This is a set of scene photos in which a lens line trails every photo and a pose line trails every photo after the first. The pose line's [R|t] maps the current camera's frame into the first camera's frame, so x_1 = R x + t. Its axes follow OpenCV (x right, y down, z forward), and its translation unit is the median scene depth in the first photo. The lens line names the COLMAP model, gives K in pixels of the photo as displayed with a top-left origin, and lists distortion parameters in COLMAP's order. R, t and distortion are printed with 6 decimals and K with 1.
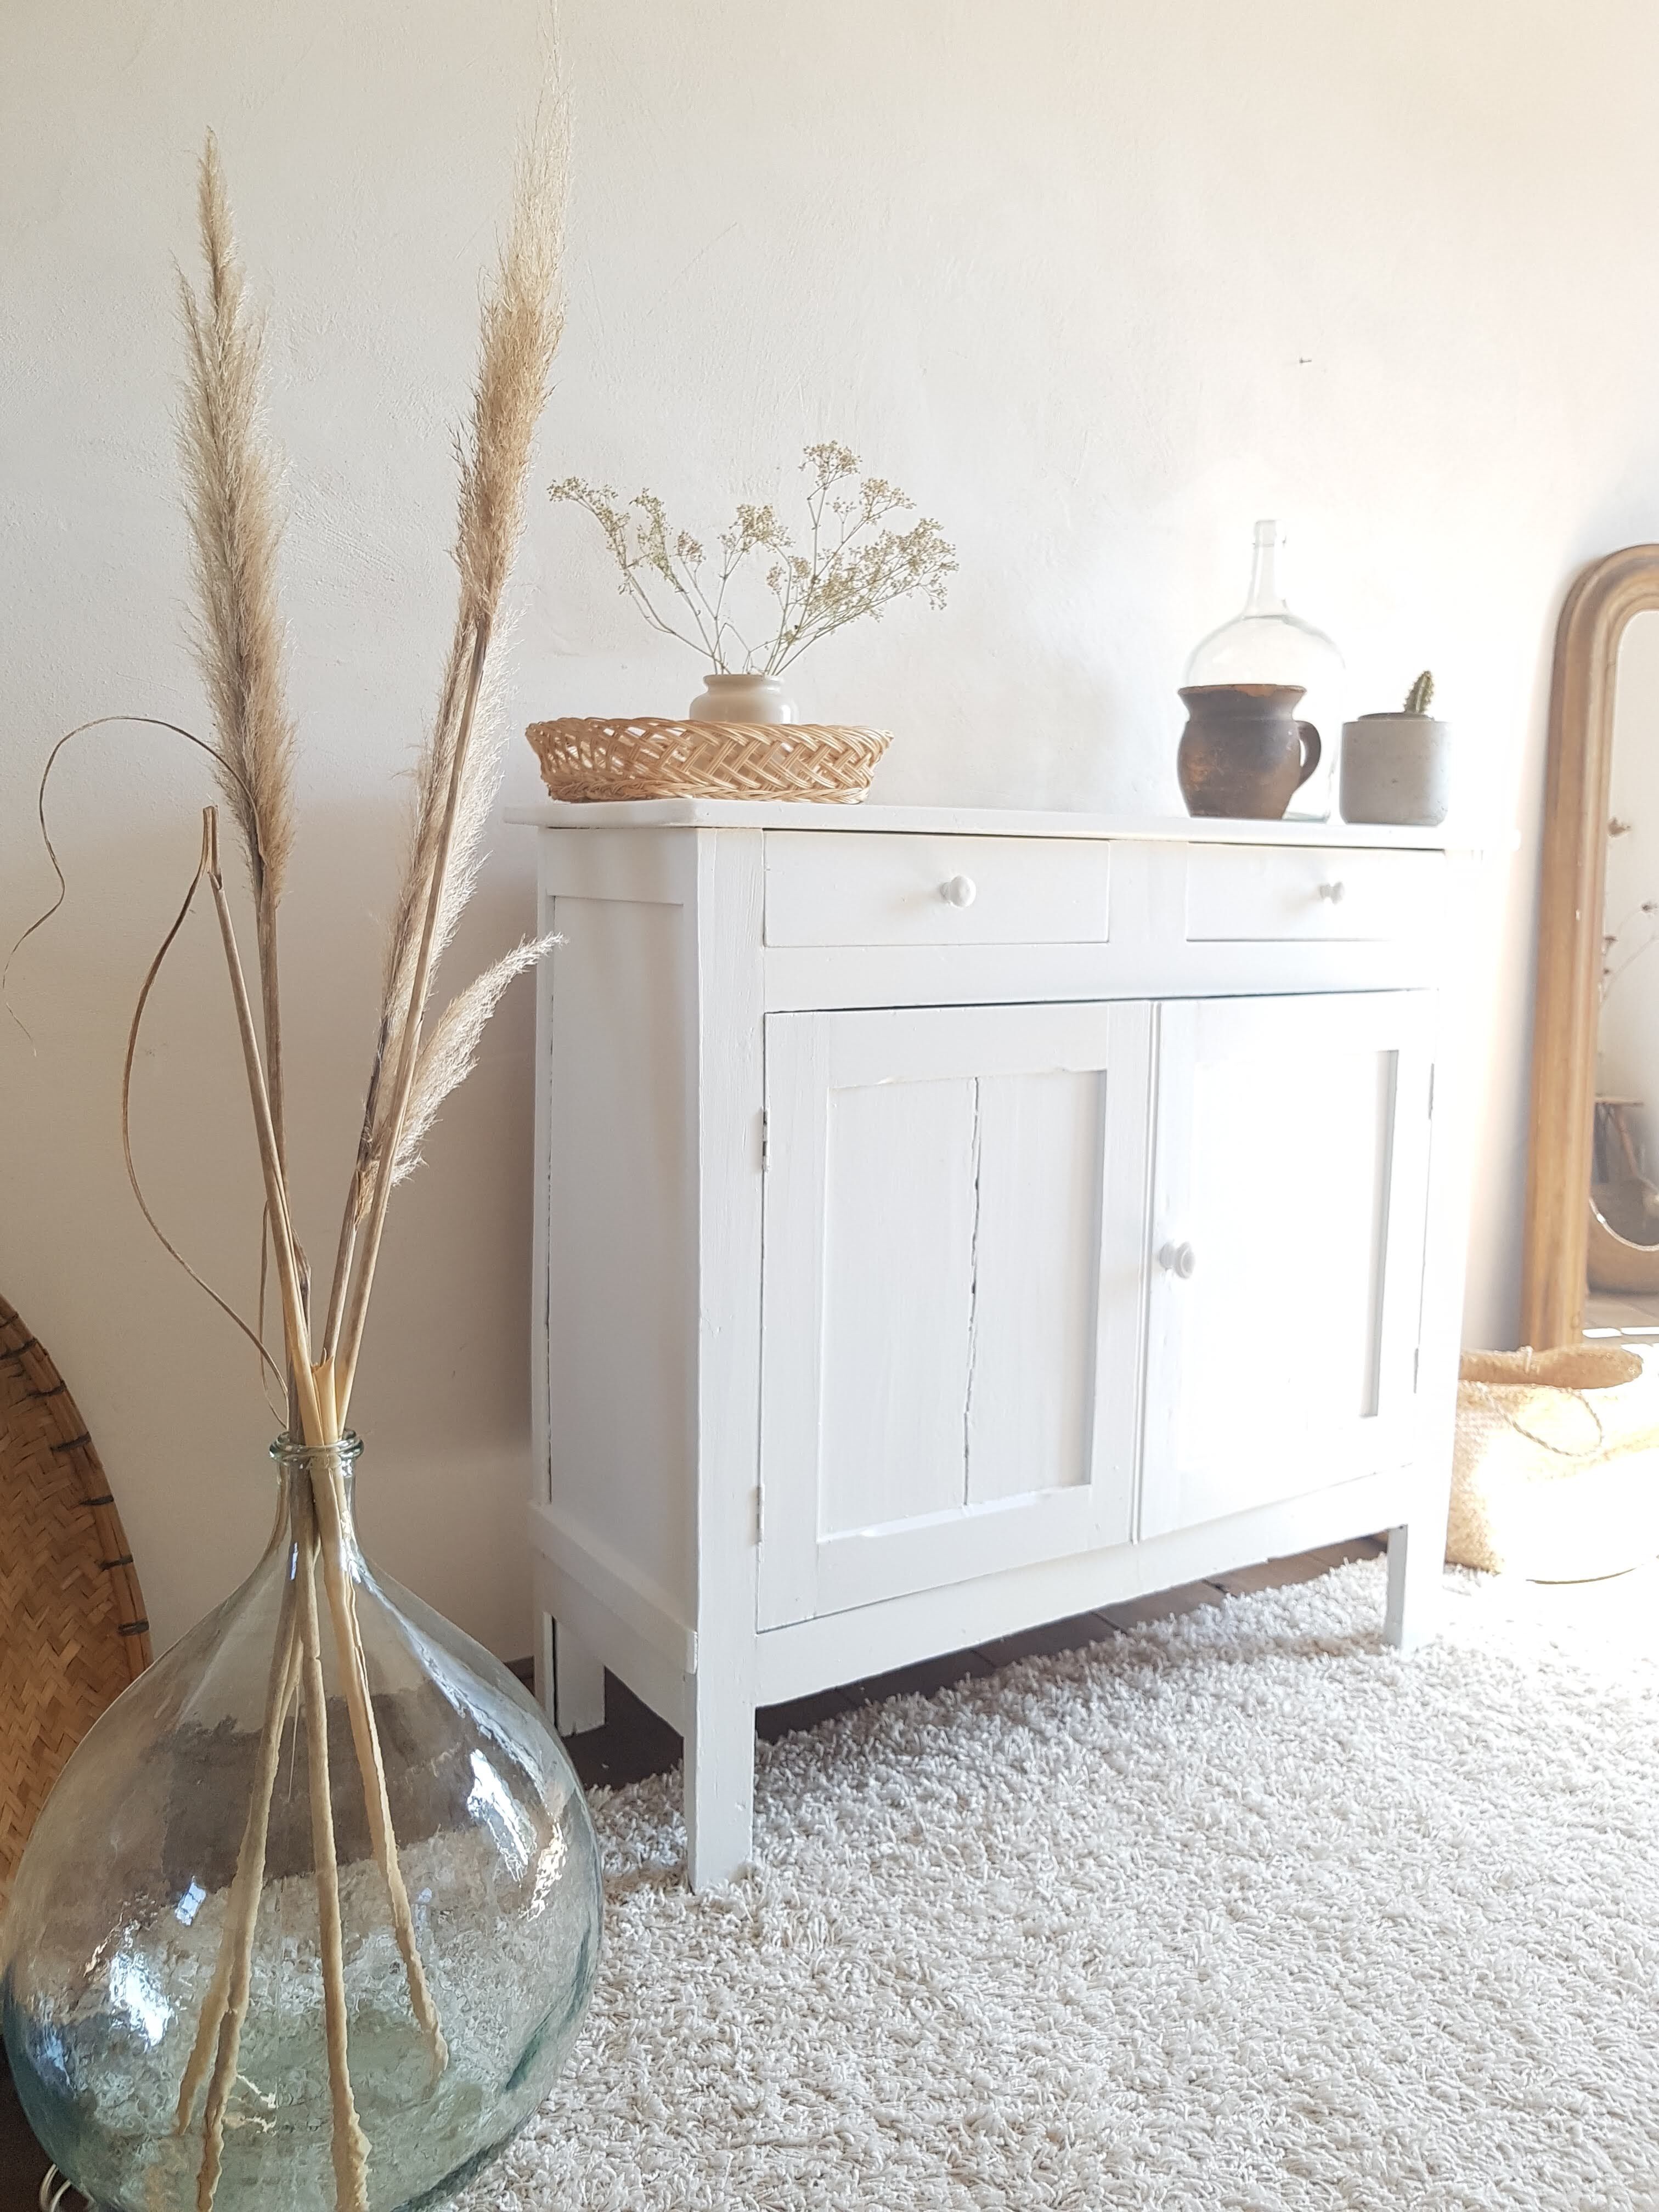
lens RADIAL K [[1759.7, 0, 816.8], [0, 1759.7, 1074.2], [0, 0, 1]] dist [-0.011991, -0.014411]
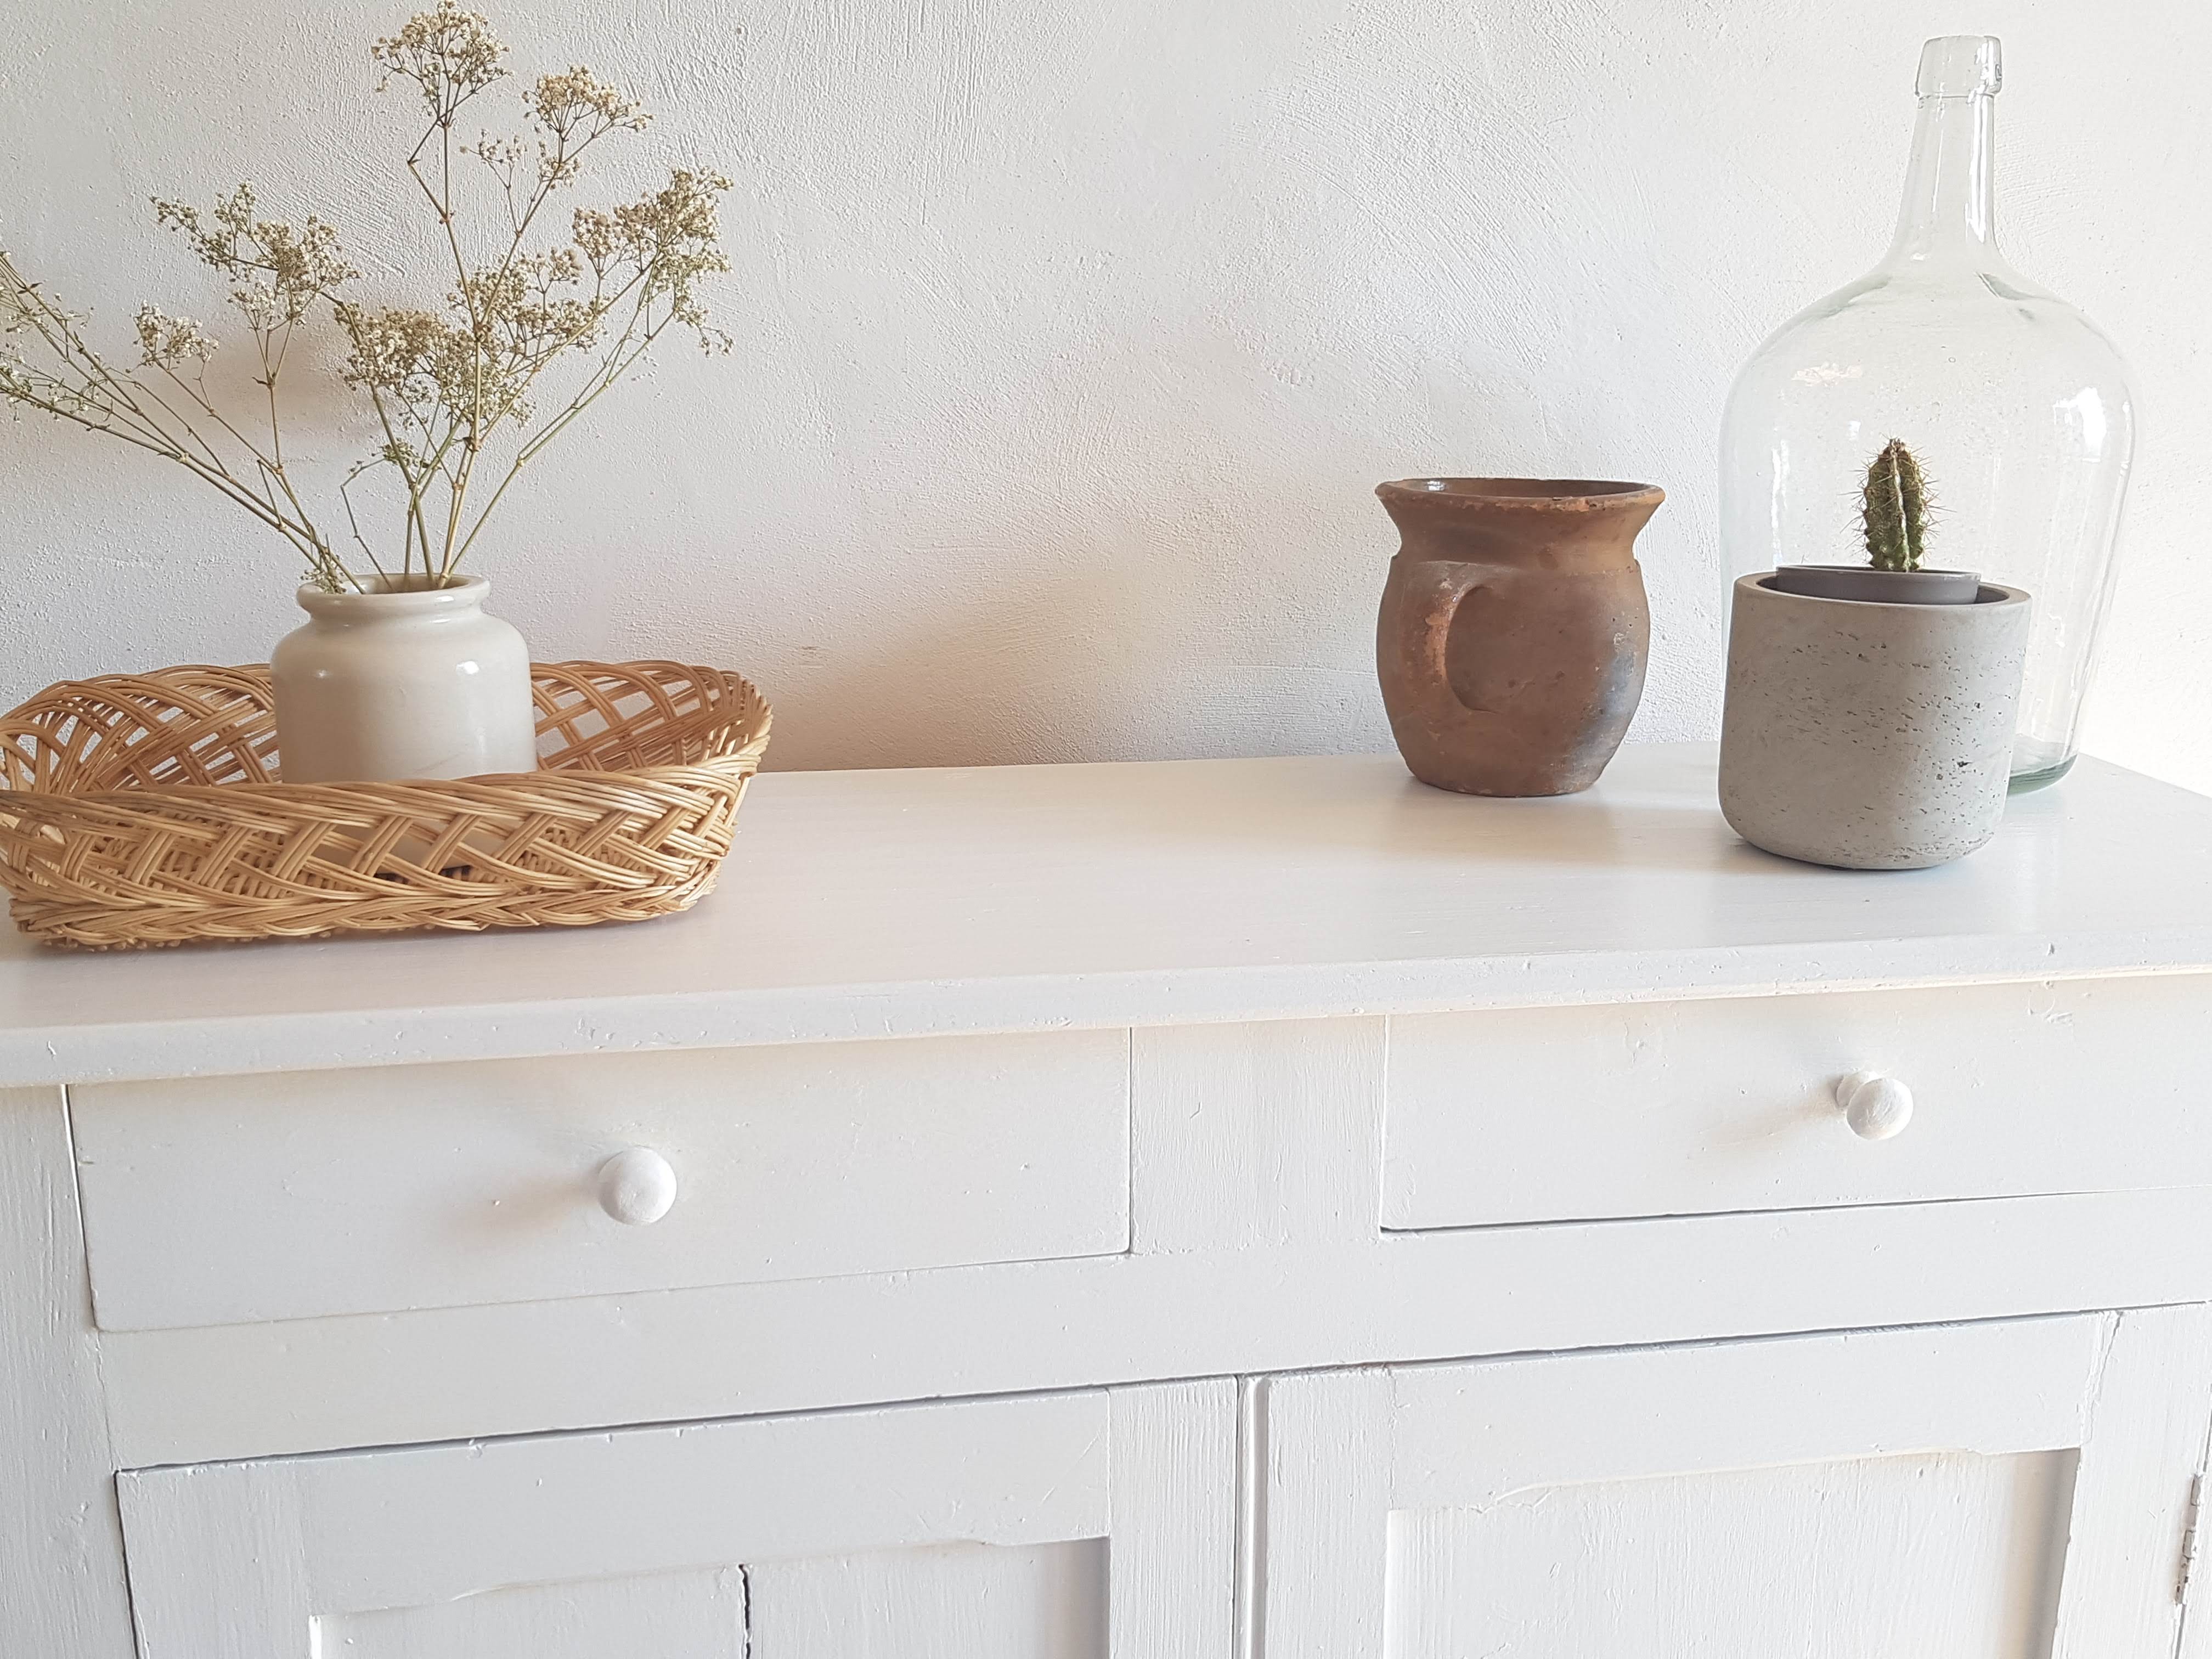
lens RADIAL K [[2243.3, 0, 1047.9], [0, 2243.3, 900.1], [0, 0, 1]] dist [0.038626, 0.000000]
pose [[0.924989, 0.090546, -0.369048, 0.344815], [-0.034491, 0.987193, 0.155759, -0.245337], [0.378425, -0.131347, 0.916265, 0.535246]]
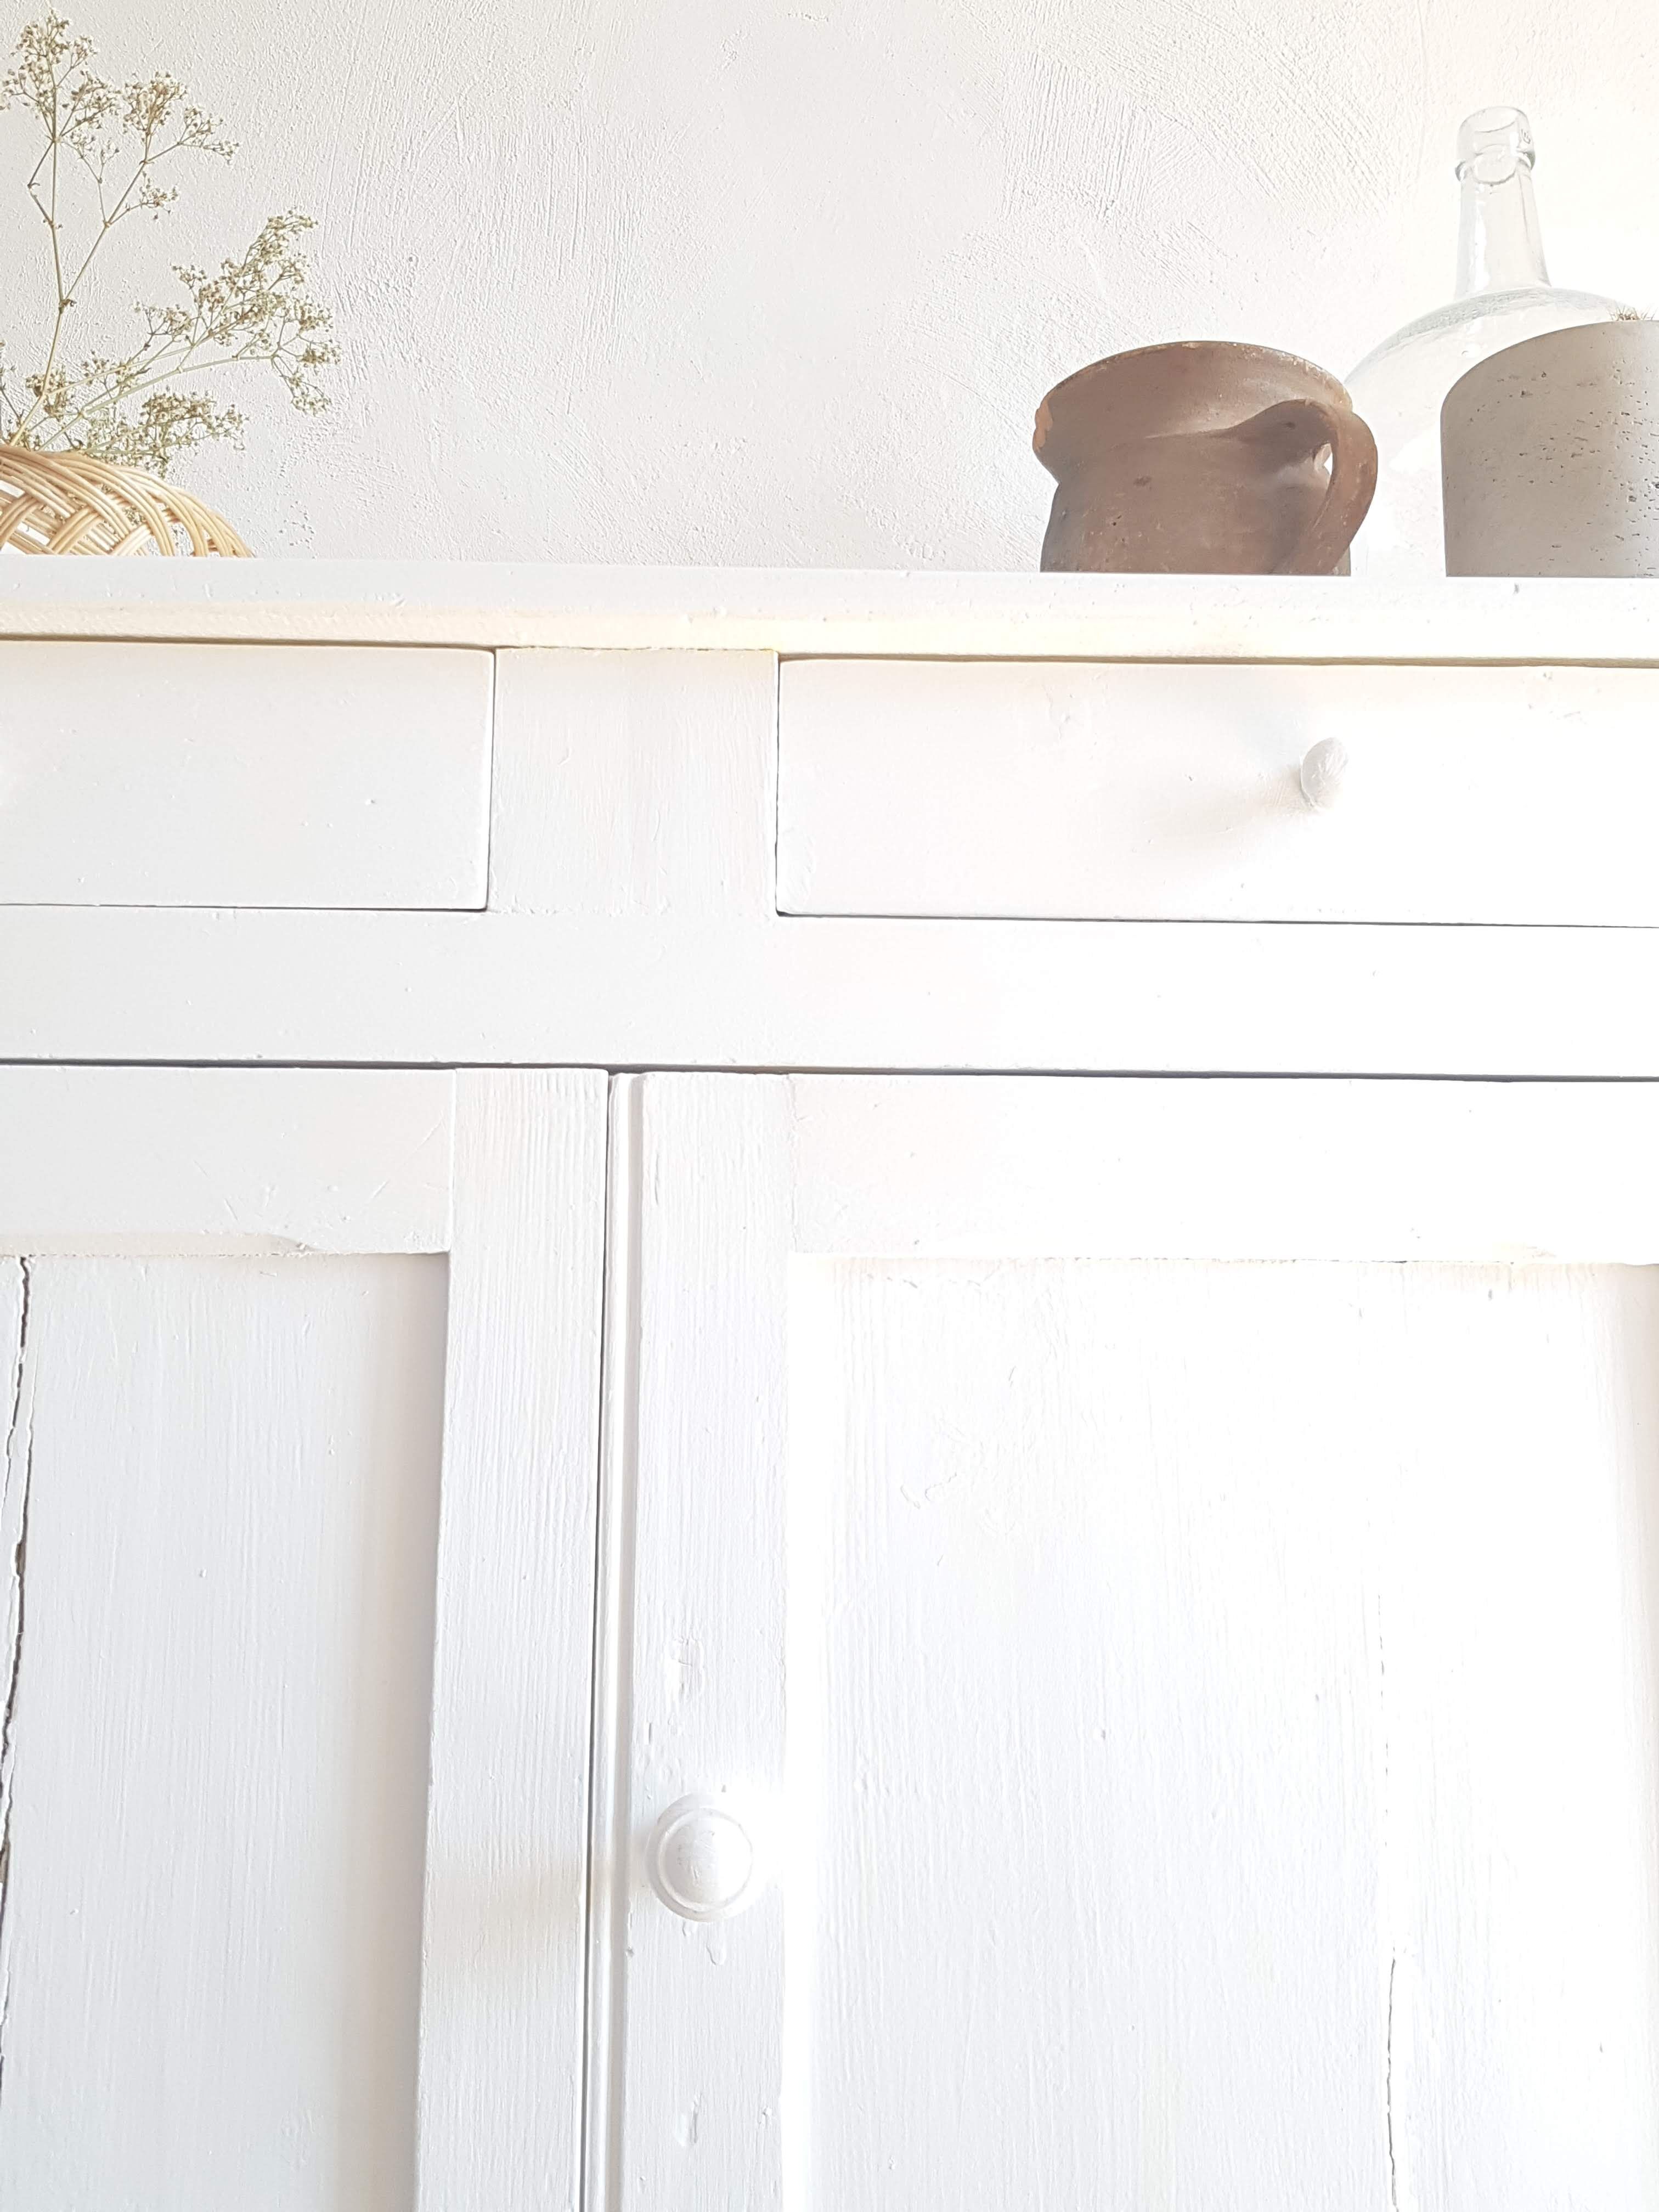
lens RADIAL K [[2243.3, 0, 814.0], [0, 2243.3, 1024.9], [0, 0, 1]] dist [0.038626, 0.000000]
pose [[0.859115, -0.085137, -0.504652, 0.476623], [-0.057576, 0.963728, -0.260603, 0.070121], [0.508534, 0.252944, 0.823051, 0.669168]]
